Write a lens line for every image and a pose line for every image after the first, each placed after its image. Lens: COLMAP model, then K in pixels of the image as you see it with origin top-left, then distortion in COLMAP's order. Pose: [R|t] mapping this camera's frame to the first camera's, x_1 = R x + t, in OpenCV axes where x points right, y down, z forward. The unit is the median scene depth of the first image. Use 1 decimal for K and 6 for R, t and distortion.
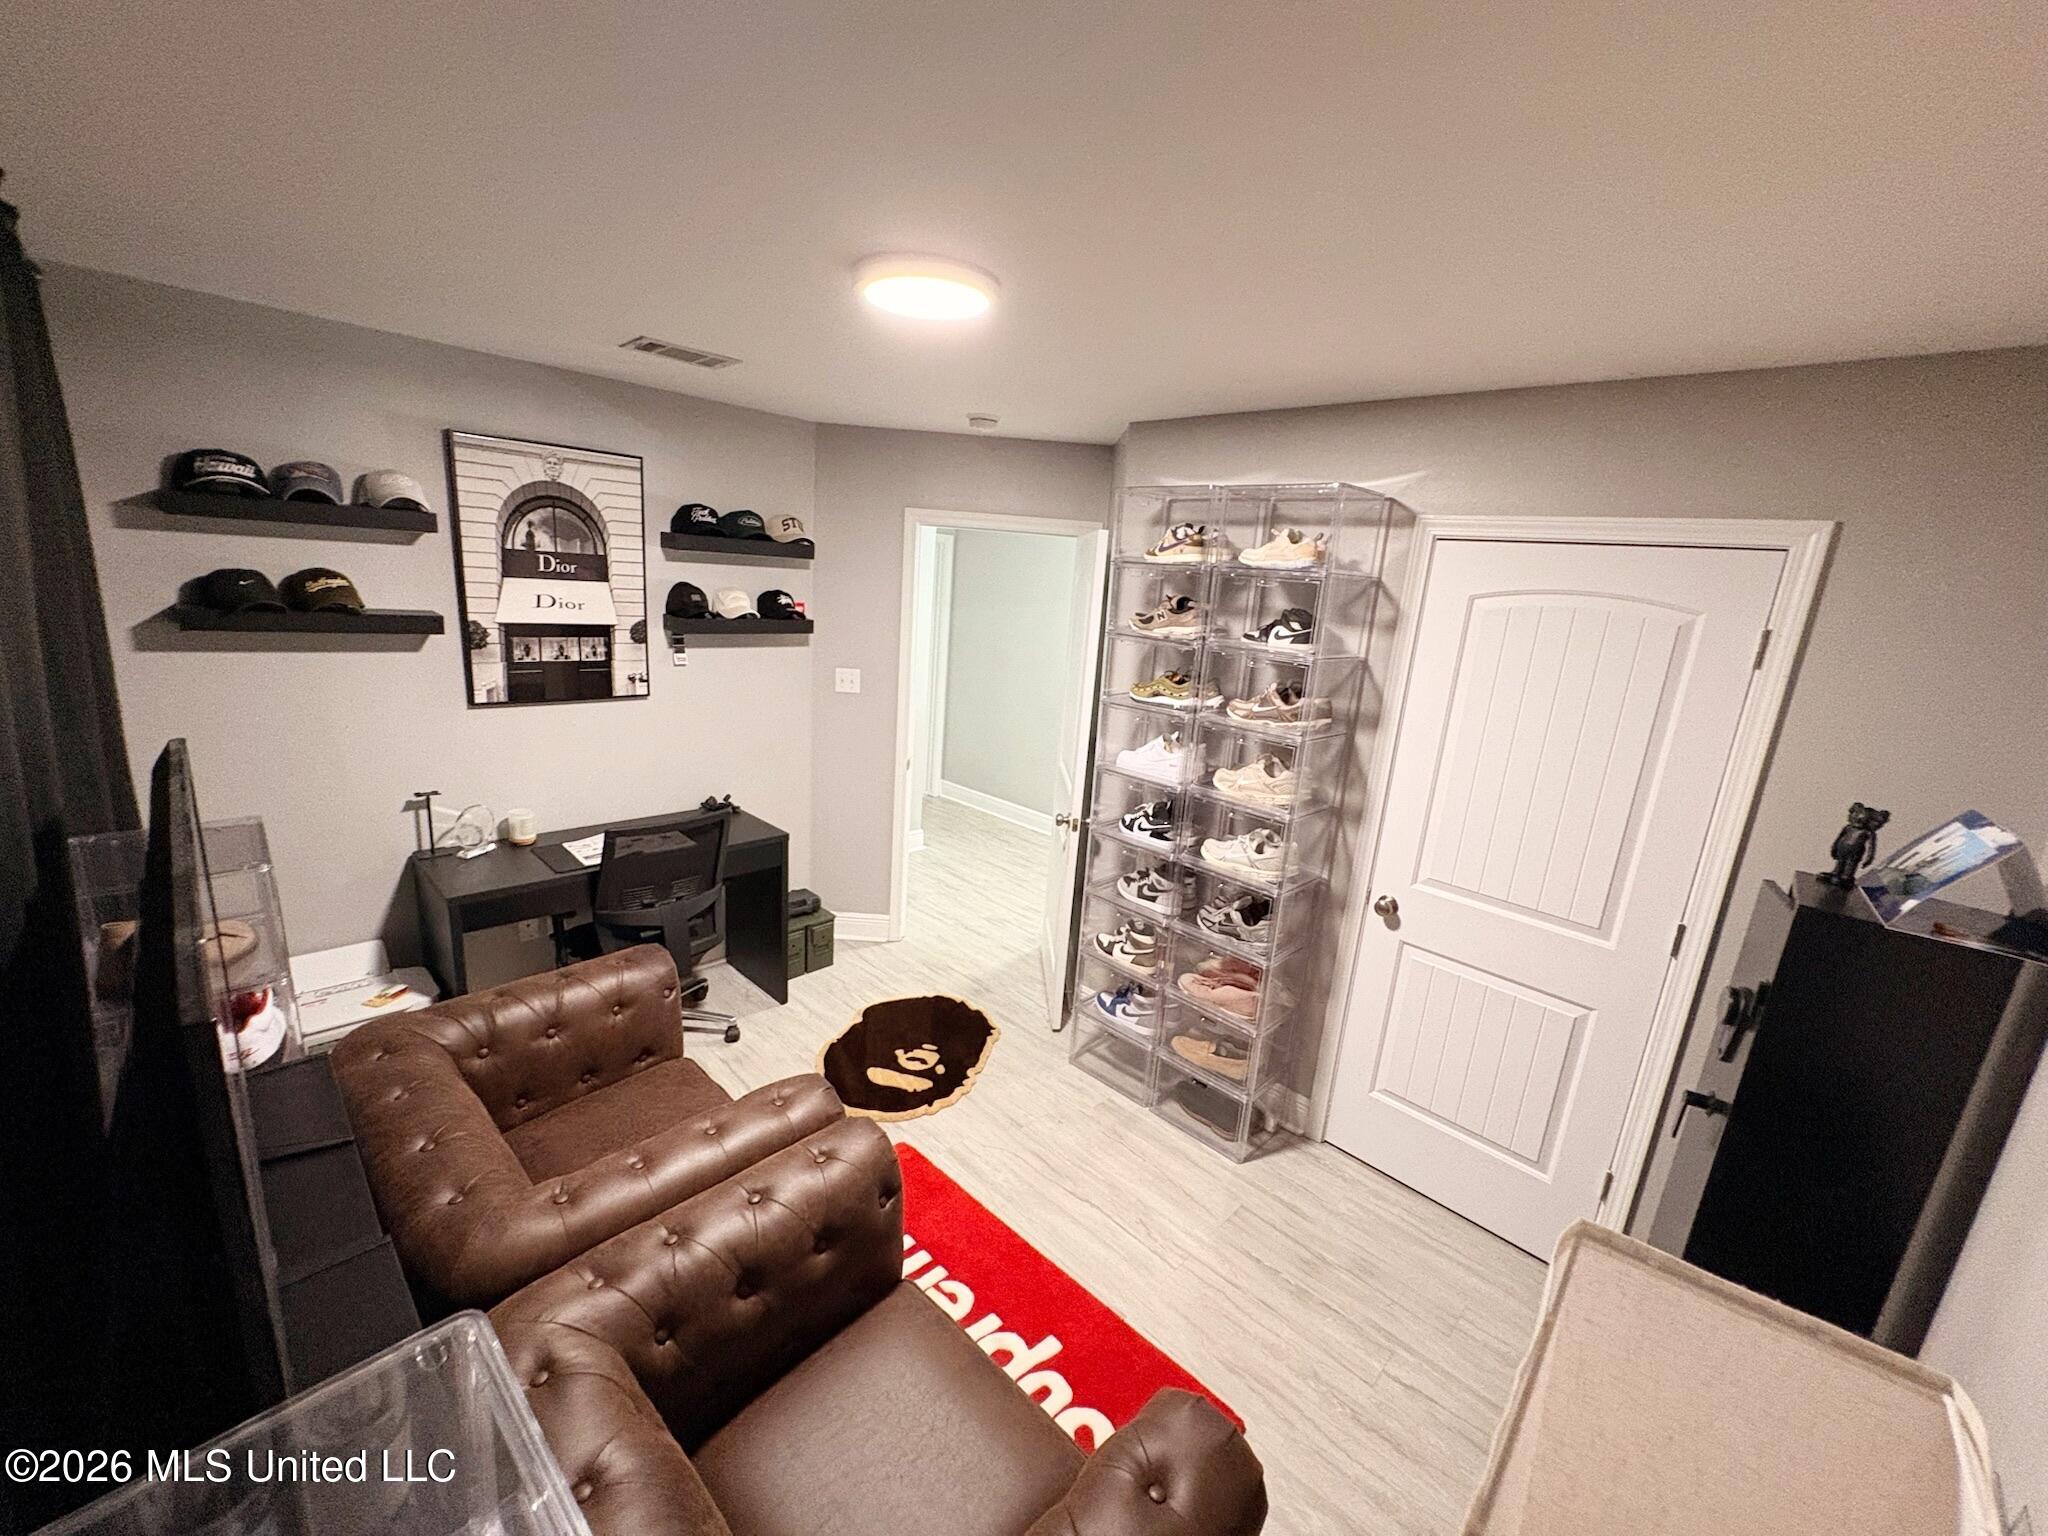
lens RADIAL K [[819.5, 0, 1015.0], [0, 819.5, 771.6], [0, 0, 1]] dist [0.000485, -0.000063]
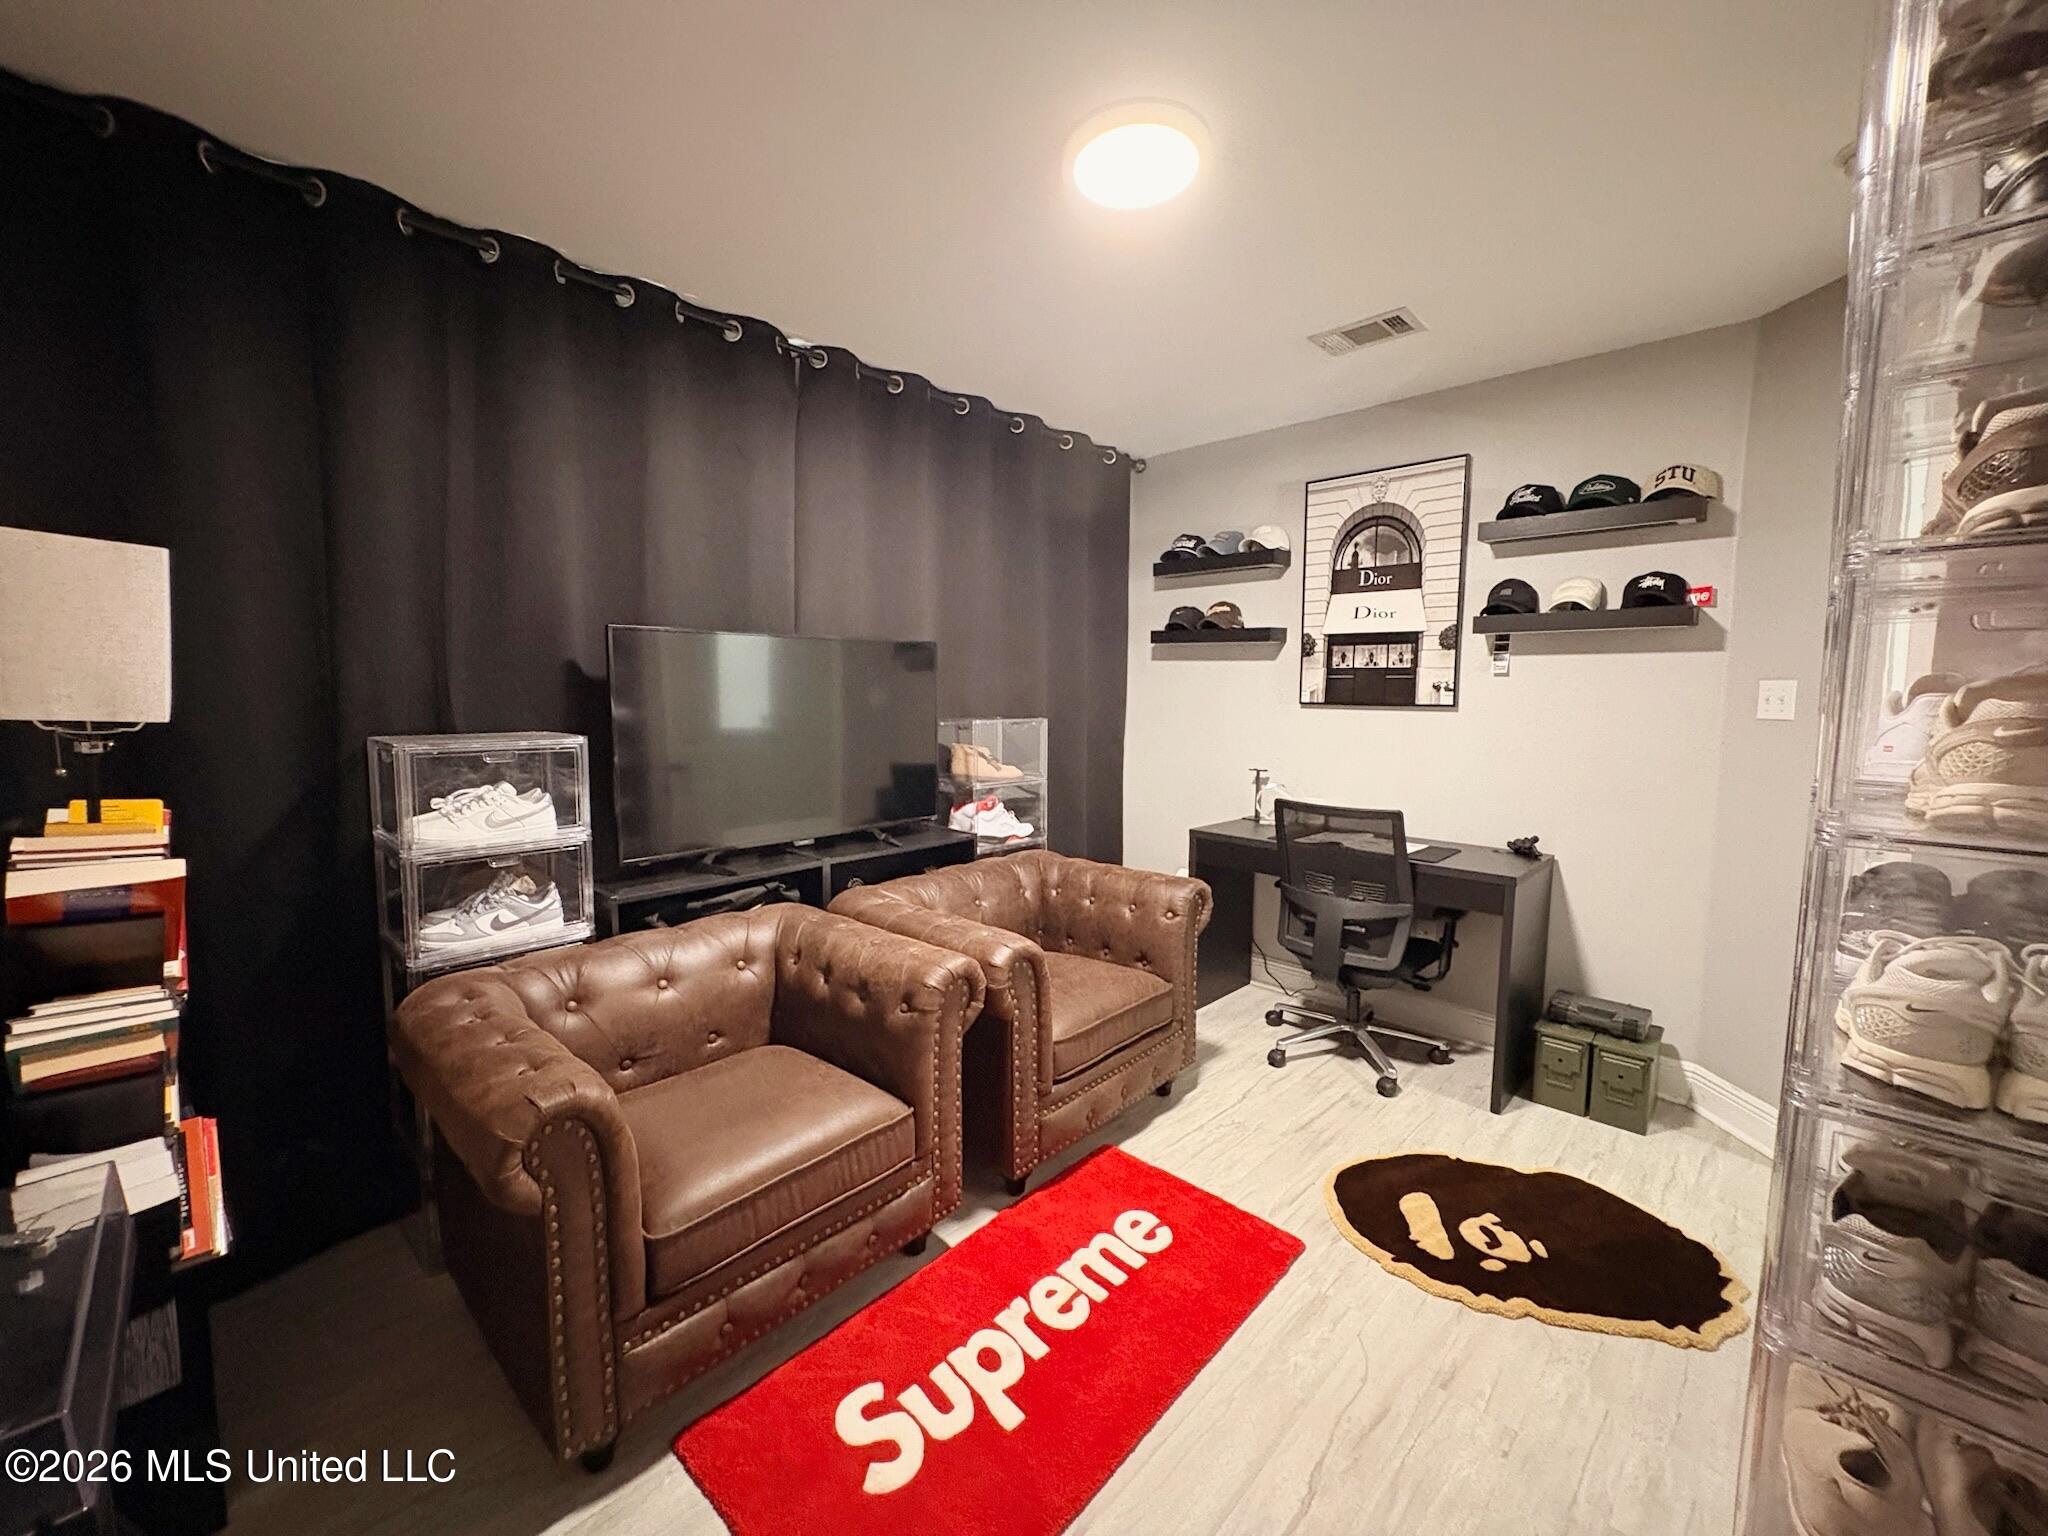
lens RADIAL K [[816.3, 0, 1019.7], [0, 816.3, 766.0], [0, 0, 1]] dist [-0.000495, 0.000100]
pose [[0.015282, 0.019968, -0.999684, 0.509655], [-0.249054, 0.968365, 0.015536, 0.087468], [0.968369, 0.248737, 0.019772, 0.574362]]
